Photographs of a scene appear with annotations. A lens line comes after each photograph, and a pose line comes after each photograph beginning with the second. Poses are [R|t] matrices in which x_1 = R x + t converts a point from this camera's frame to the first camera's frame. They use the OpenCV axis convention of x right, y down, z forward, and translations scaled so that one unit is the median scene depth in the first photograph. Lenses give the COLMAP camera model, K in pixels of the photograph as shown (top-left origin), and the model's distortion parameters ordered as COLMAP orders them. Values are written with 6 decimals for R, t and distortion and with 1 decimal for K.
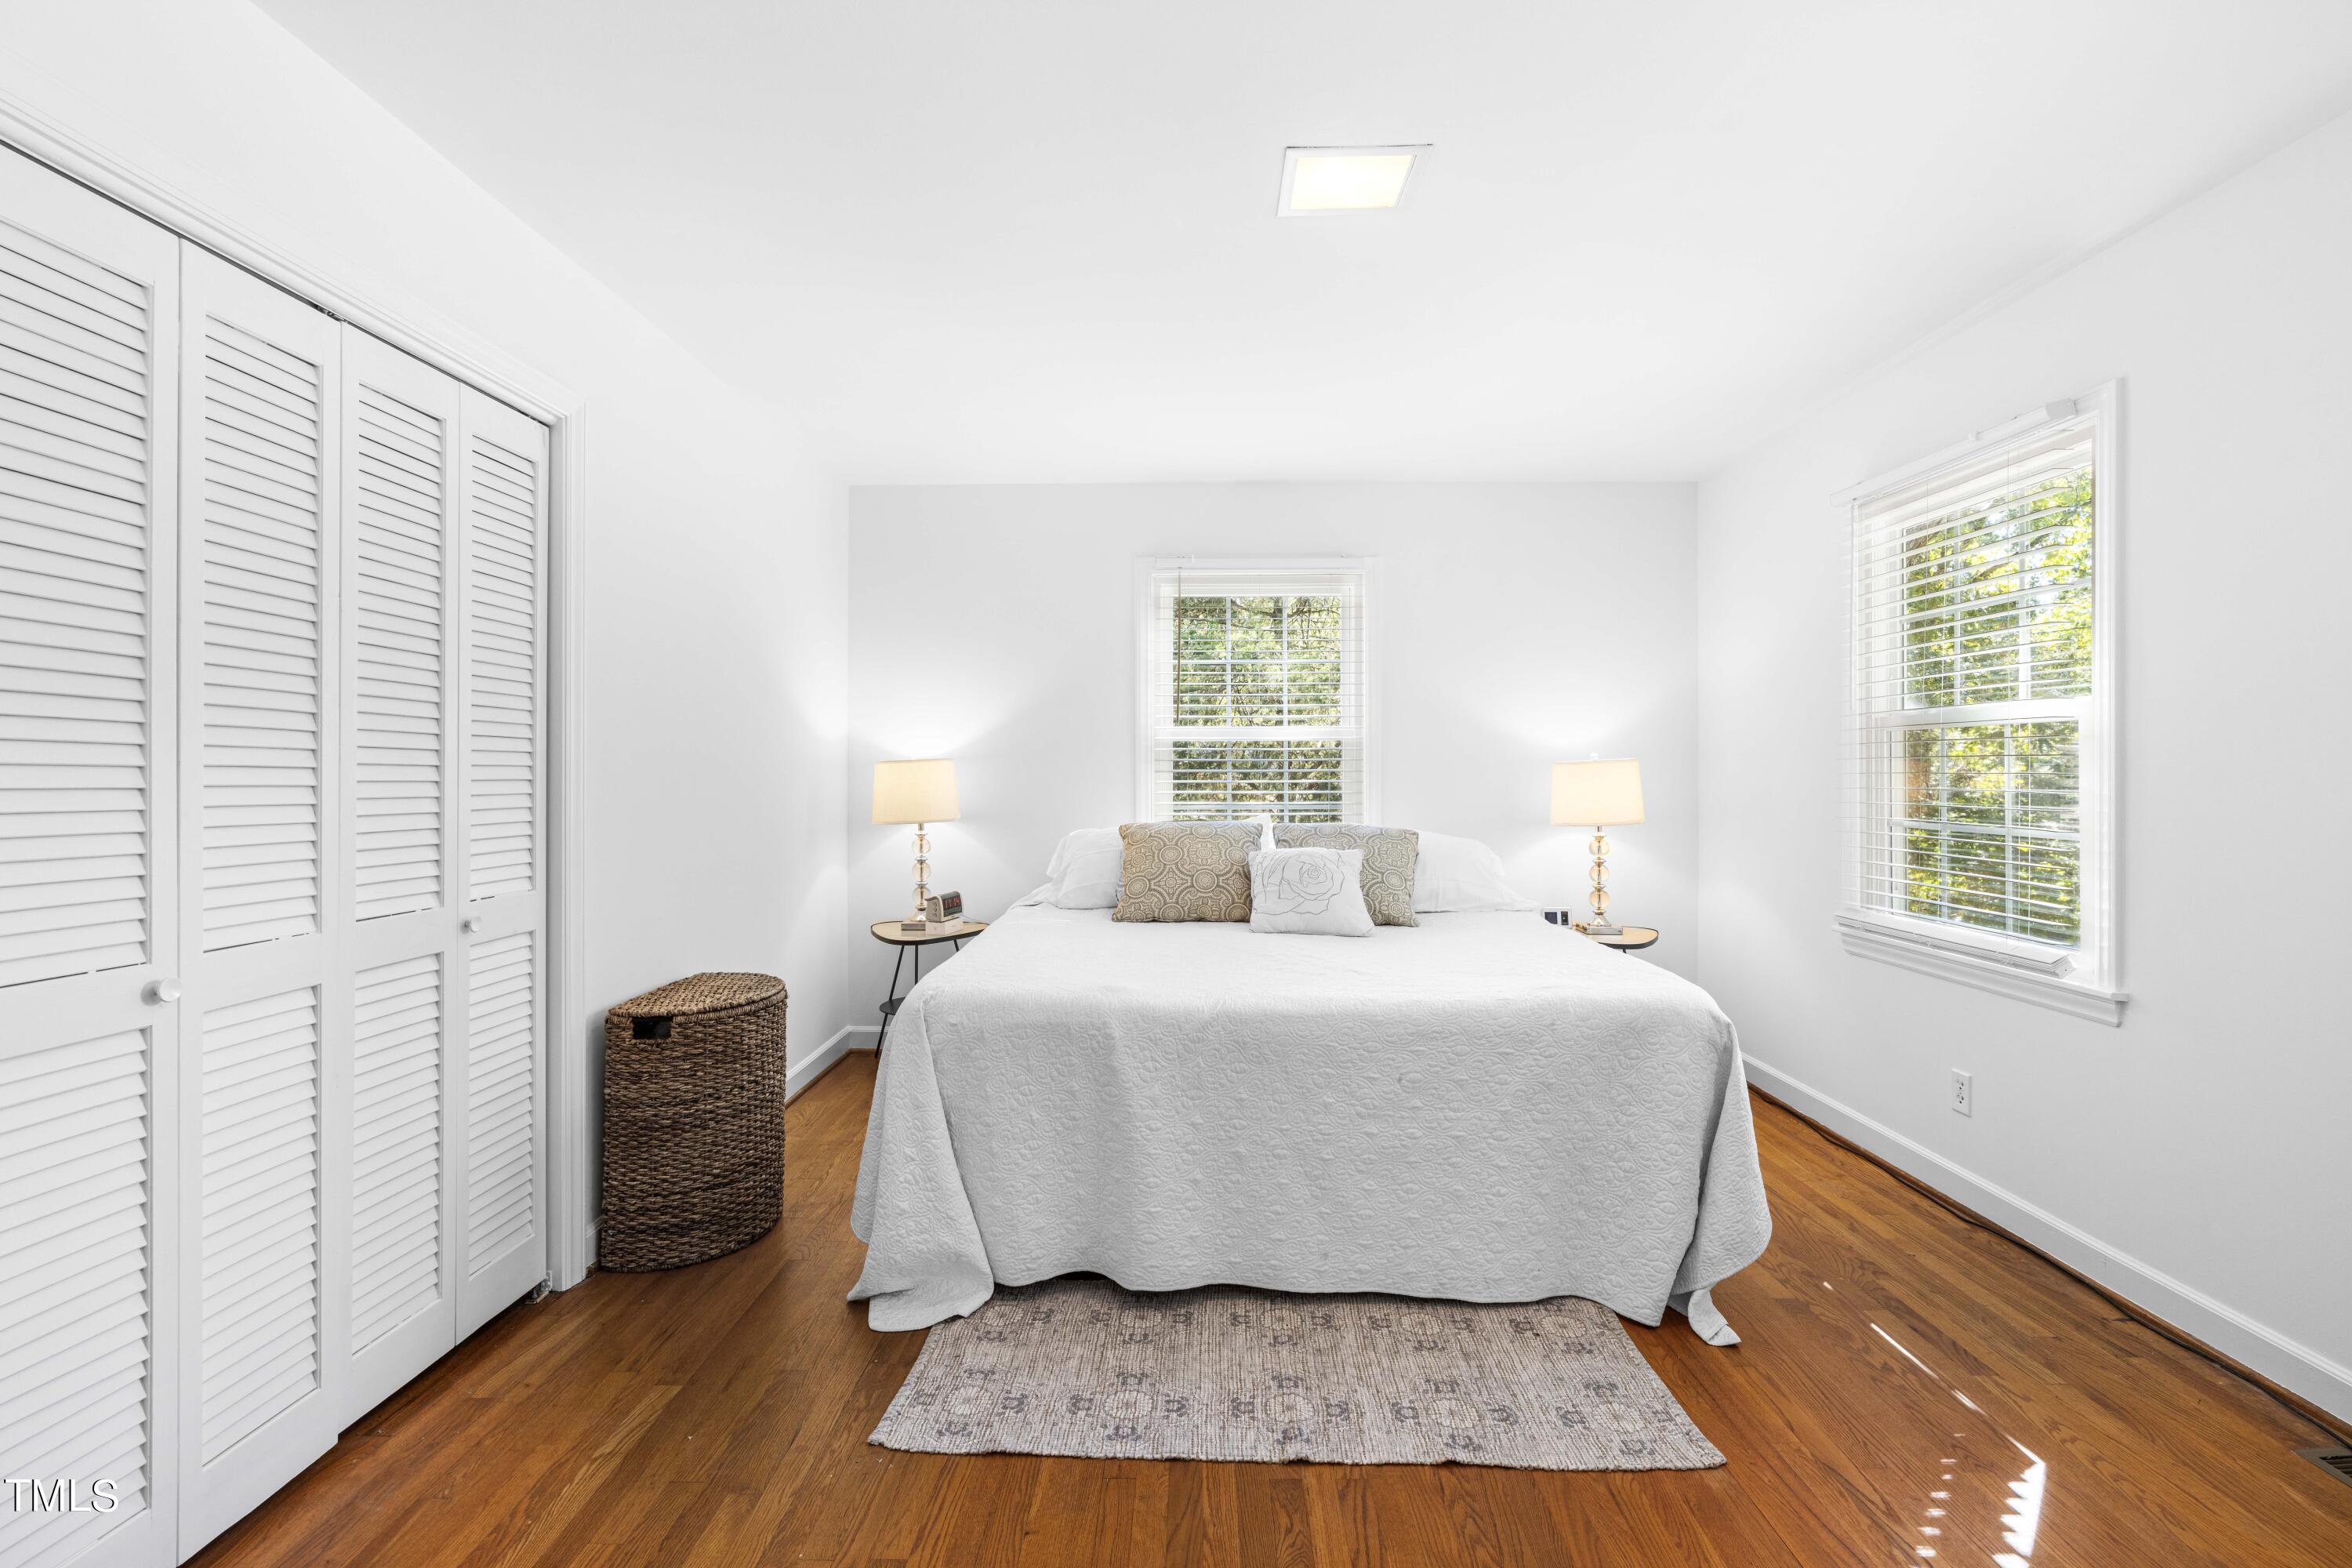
lens RADIAL K [[1075.0, 0, 1170.8], [0, 1075.0, 787.3], [0, 0, 1]] dist [-0.001168, 0.000227]
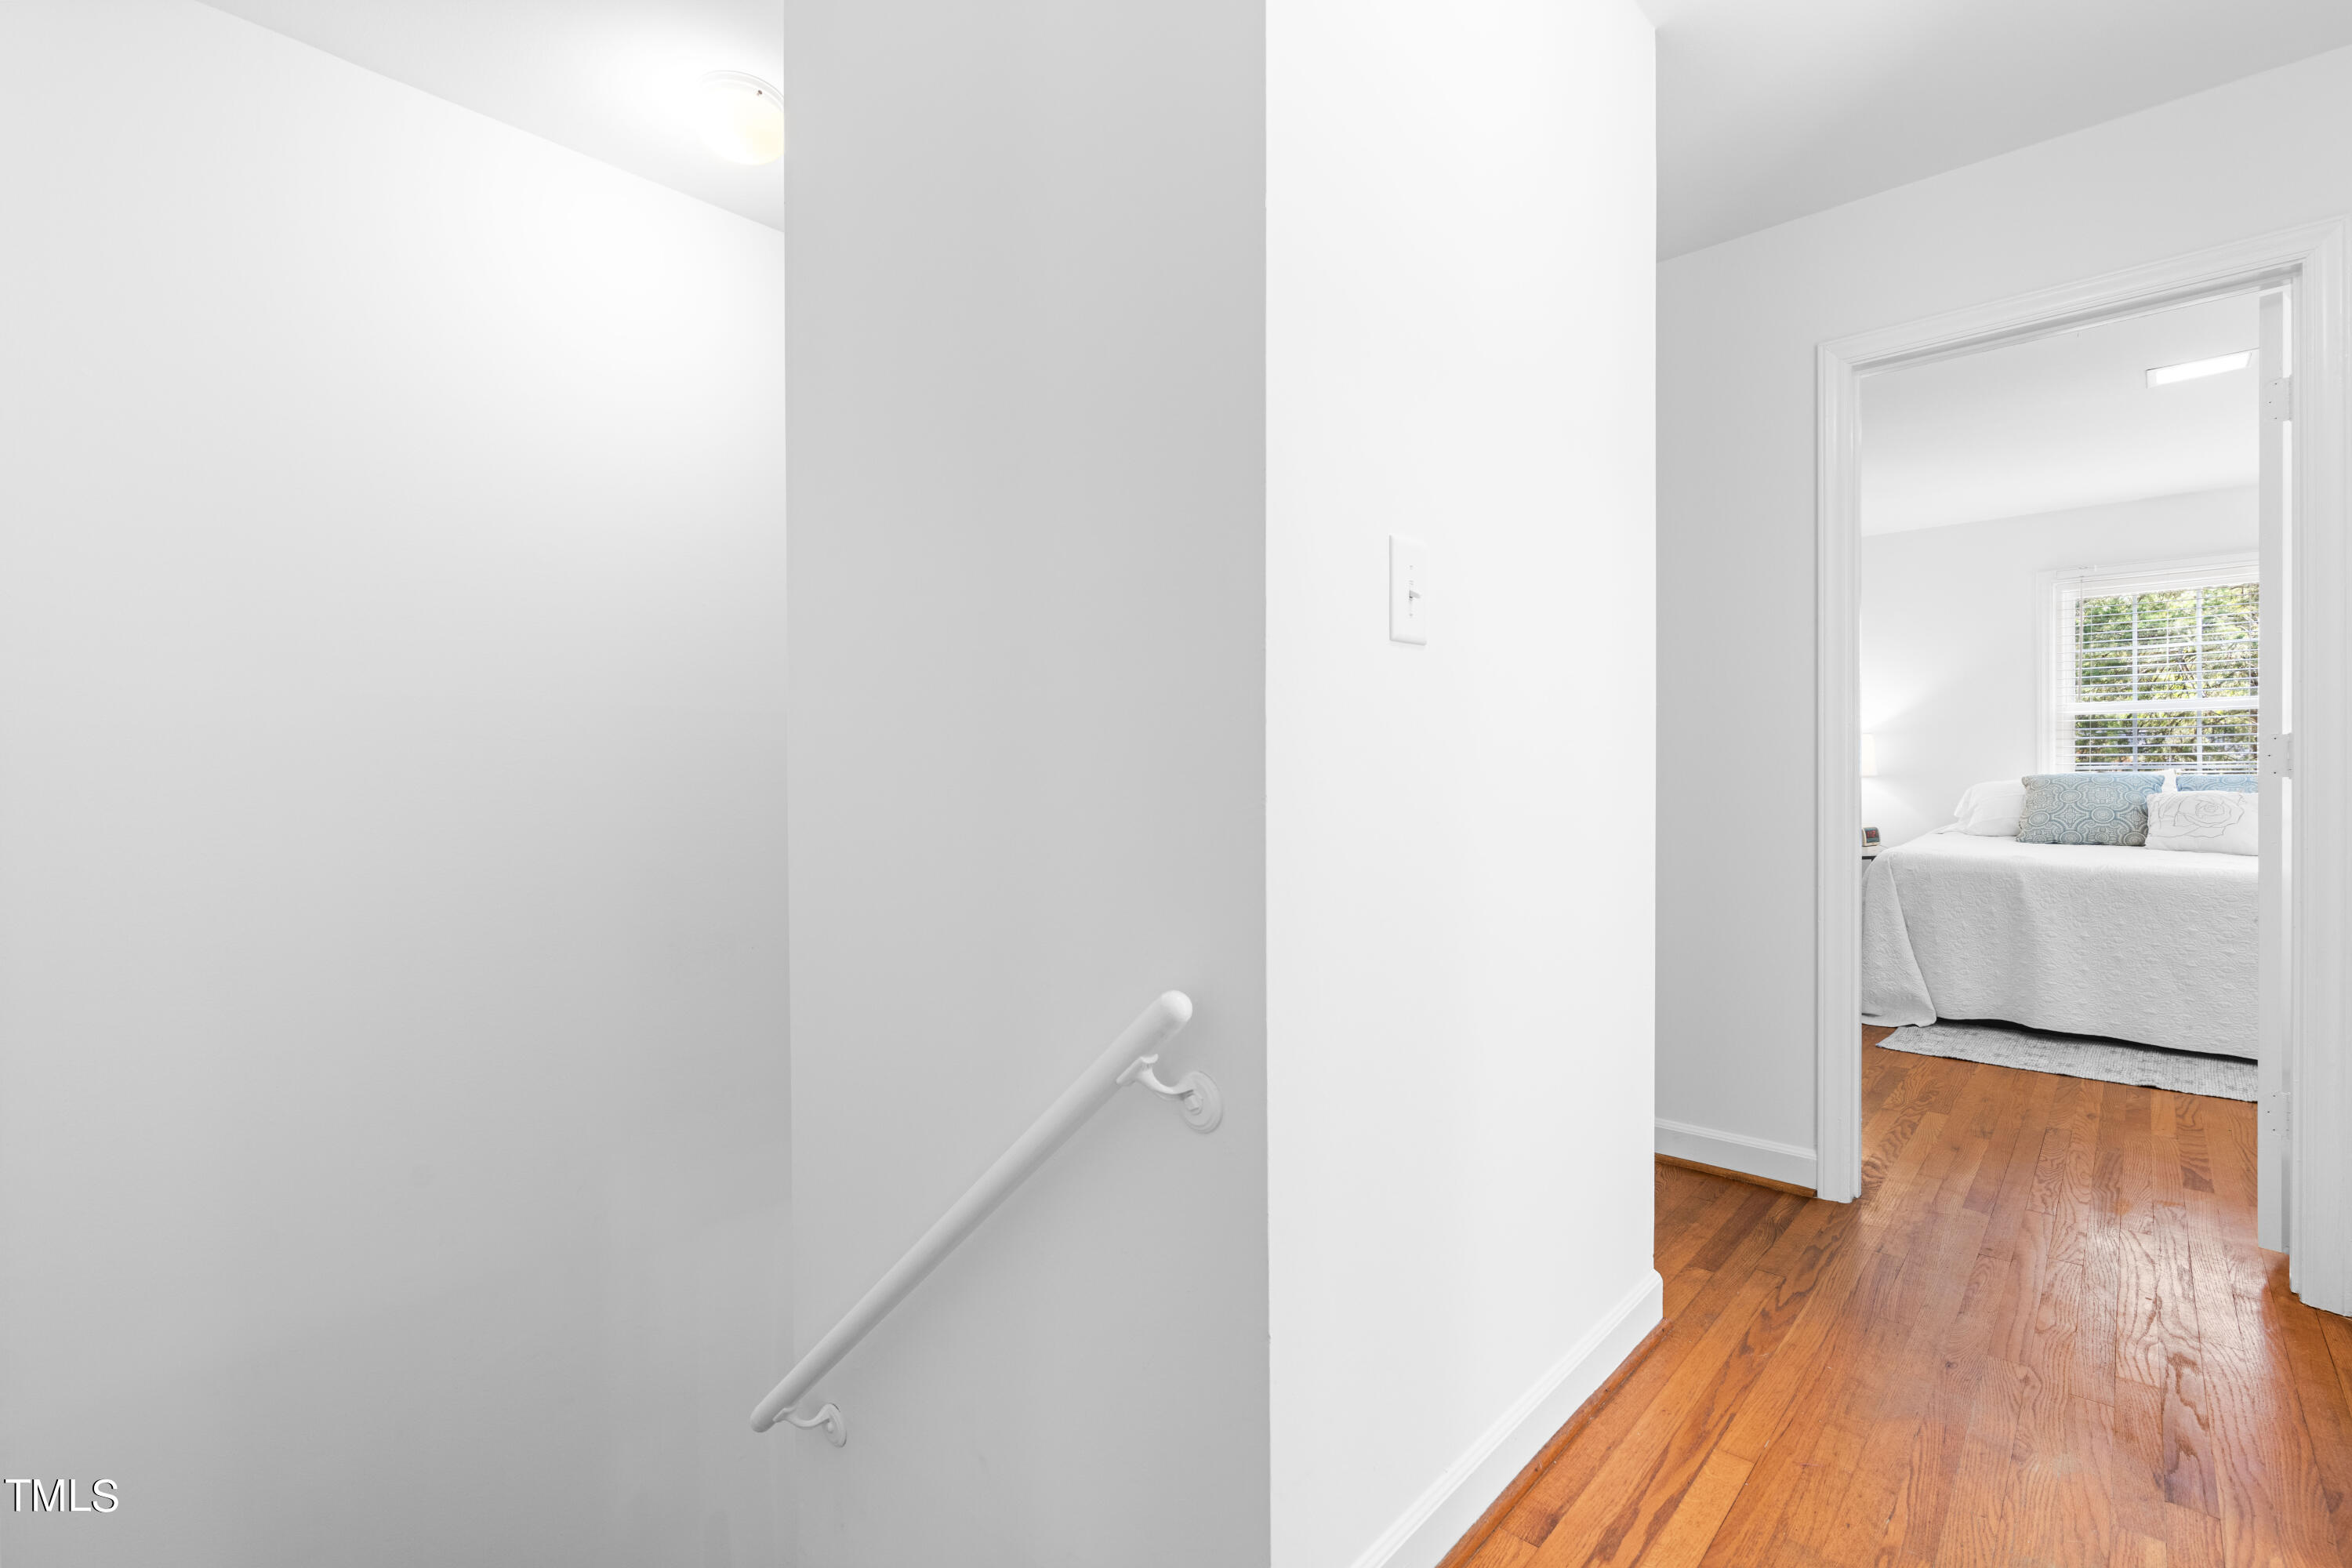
lens RADIAL K [[1075.0, 0, 1170.8], [0, 1075.0, 787.3], [0, 0, 1]] dist [-0.001168, 0.000227]
pose [[0.758865, 0.001746, -0.651246, 0.022040], [-0.000303, 0.999997, 0.002328, 0.049598], [0.651248, -0.001570, 0.758863, -0.797355]]
